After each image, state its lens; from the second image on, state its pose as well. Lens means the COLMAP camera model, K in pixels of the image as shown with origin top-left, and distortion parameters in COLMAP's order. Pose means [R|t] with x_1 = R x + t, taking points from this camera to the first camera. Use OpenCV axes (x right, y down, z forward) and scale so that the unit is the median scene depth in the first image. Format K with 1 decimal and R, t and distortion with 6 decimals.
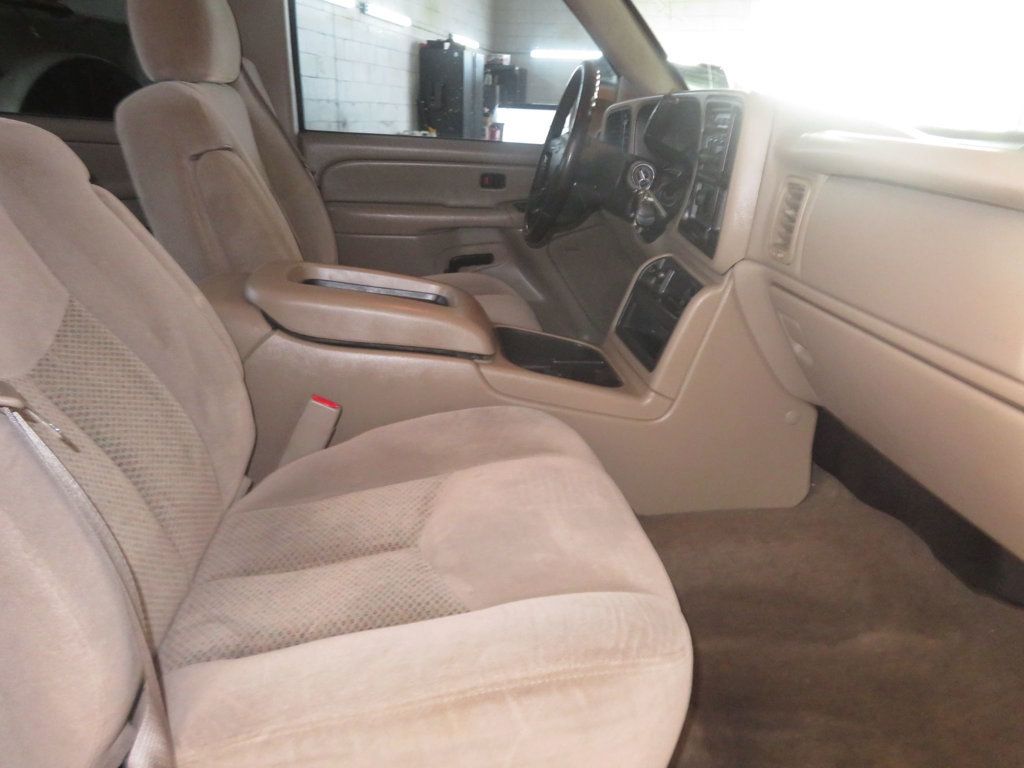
lens RADIAL K [[738.3, 0, 512.0], [0, 738.3, 384.0], [0, 0, 1]] dist [-0.001099, 0.000288]
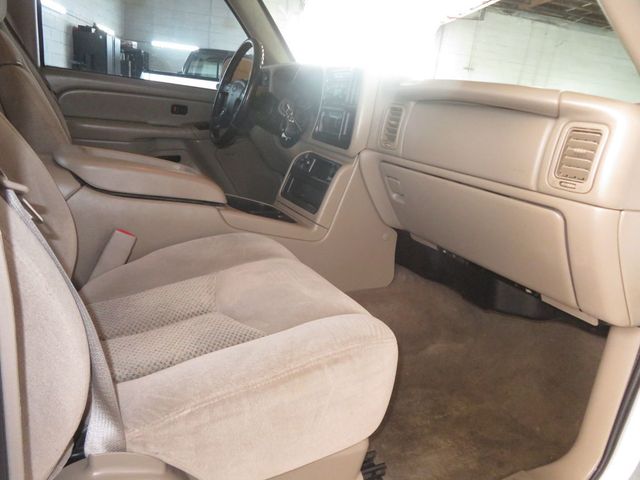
lens RADIAL K [[460.6, 0, 320.0], [0, 460.6, 240.0], [0, 0, 1]] dist [-0.007615, 0.006332]
pose [[0.927500, -0.038662, 0.371818, -0.221634], [0.052795, 0.998215, -0.027901, 0.081937], [-0.370076, 0.045509, 0.927886, -0.015076]]
